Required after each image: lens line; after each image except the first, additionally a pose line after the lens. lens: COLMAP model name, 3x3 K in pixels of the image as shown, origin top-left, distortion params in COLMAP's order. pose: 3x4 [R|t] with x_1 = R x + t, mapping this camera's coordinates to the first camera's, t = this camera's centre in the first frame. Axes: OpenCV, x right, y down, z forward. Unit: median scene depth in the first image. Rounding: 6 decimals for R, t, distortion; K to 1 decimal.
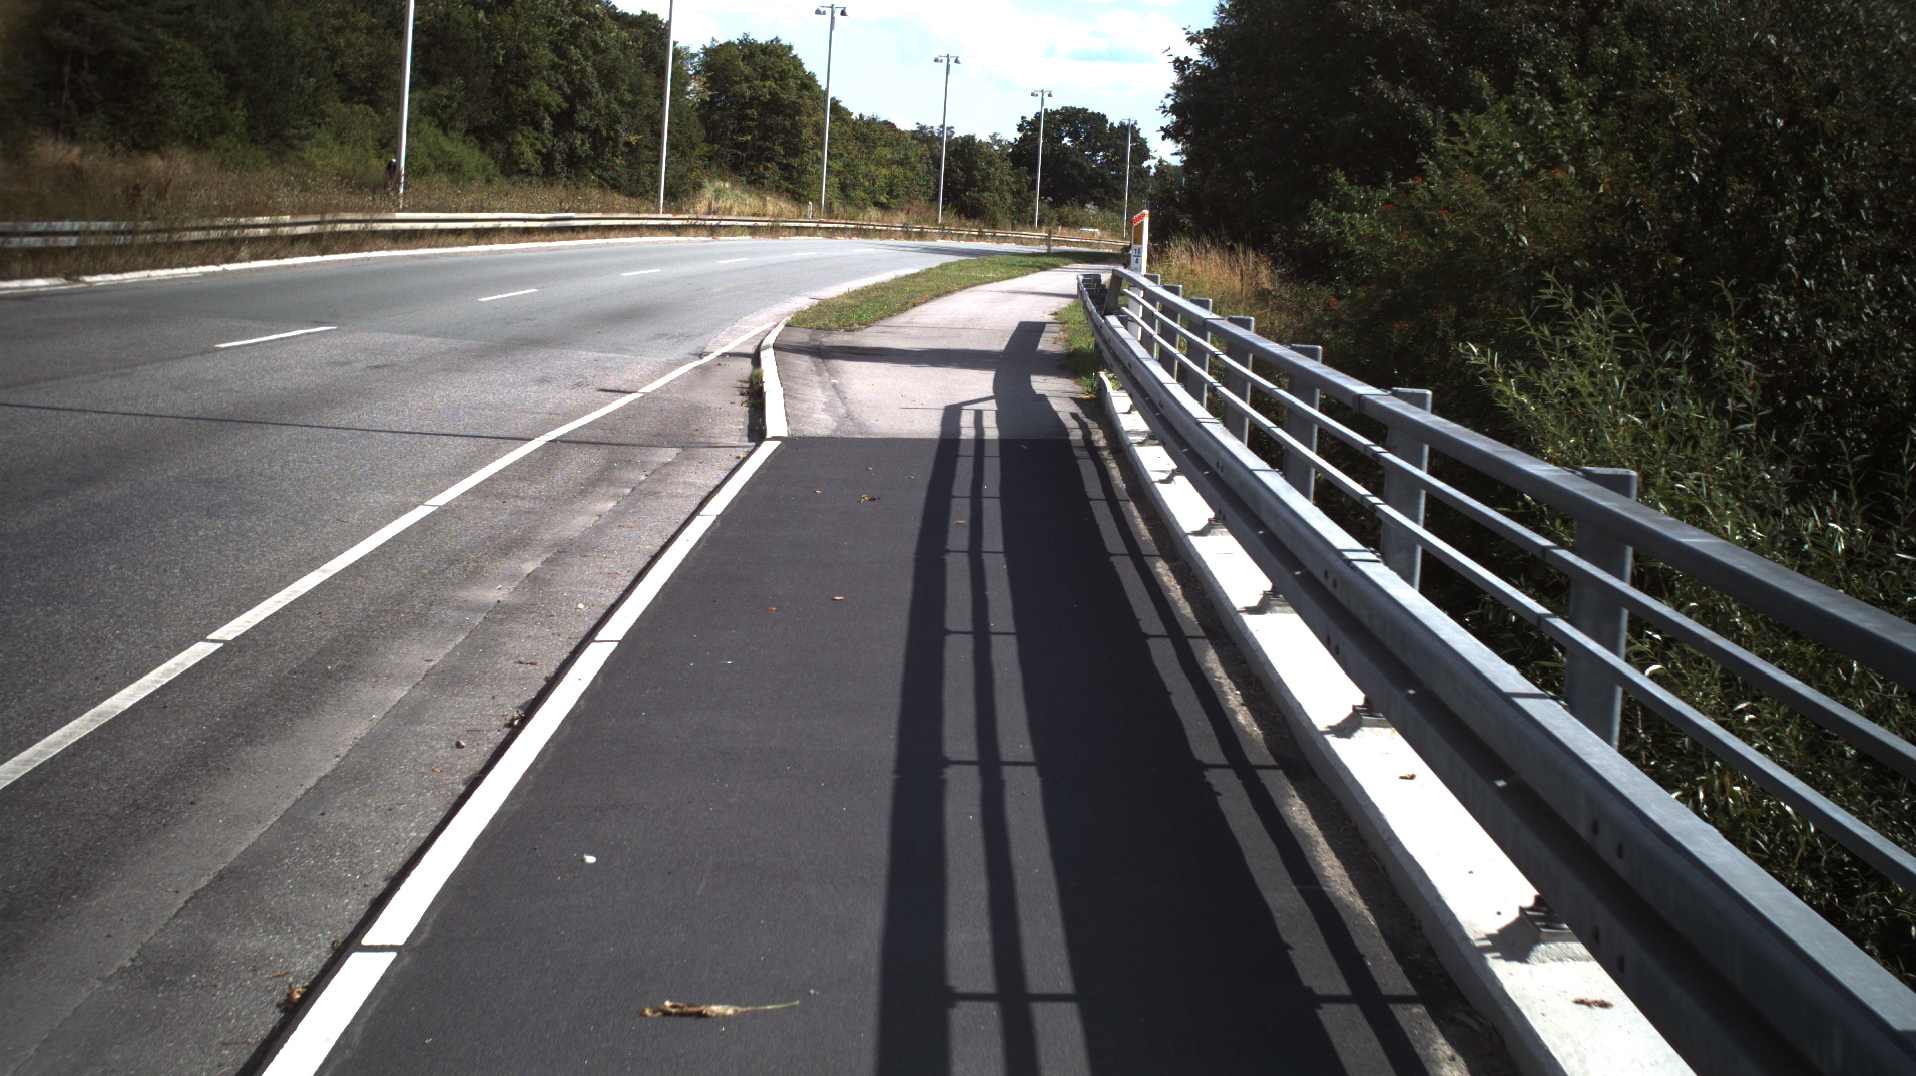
lens RADIAL K [[3434.0, 0, 958.0], [0, 3434.0, 538.0], [0, 0, 1]] dist [-0.290569, 0.396693]
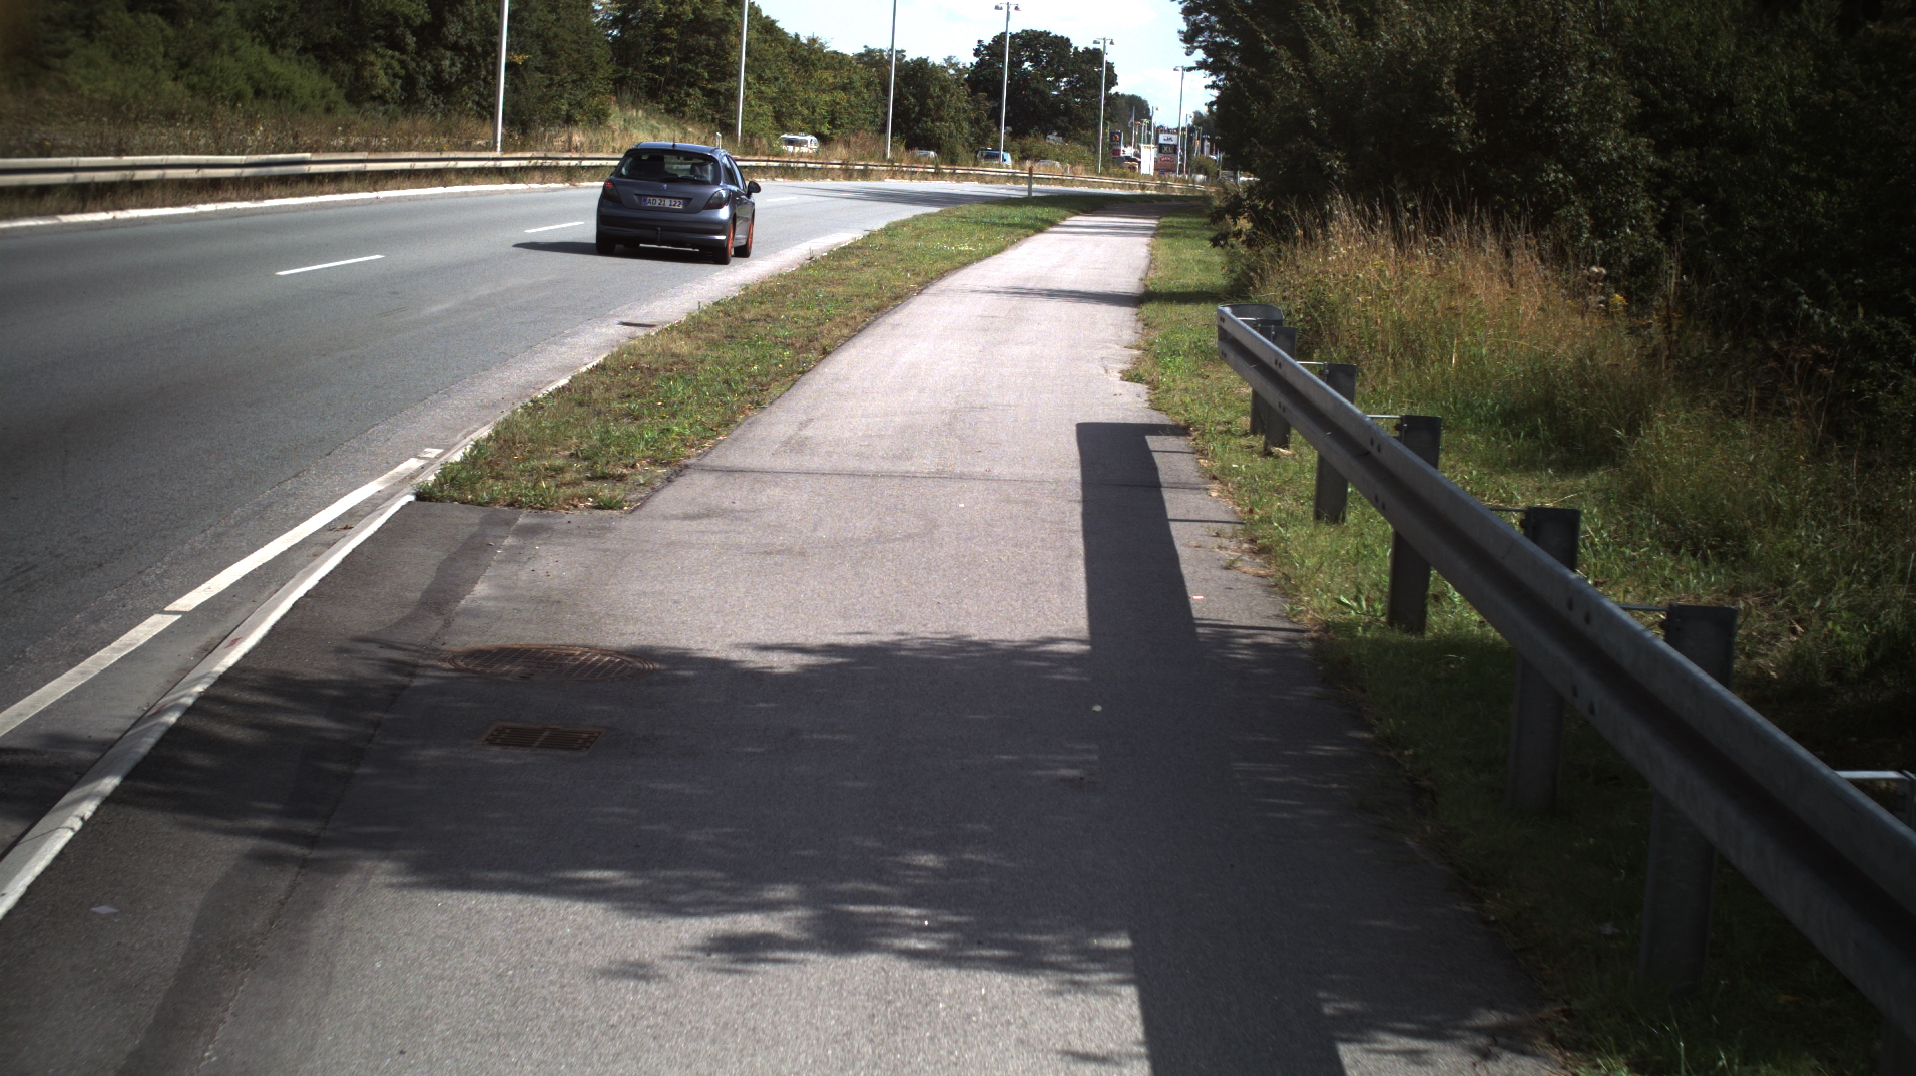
lens RADIAL K [[3434.0, 0, 958.0], [0, 3434.0, 538.0], [0, 0, 1]] dist [-0.290569, 0.396693]
pose [[0.999889, -0.005745, 0.013765, -0.000558], [0.005470, 0.999787, 0.019909, -0.023525], [-0.013877, -0.019832, 0.999707, 0.242933]]
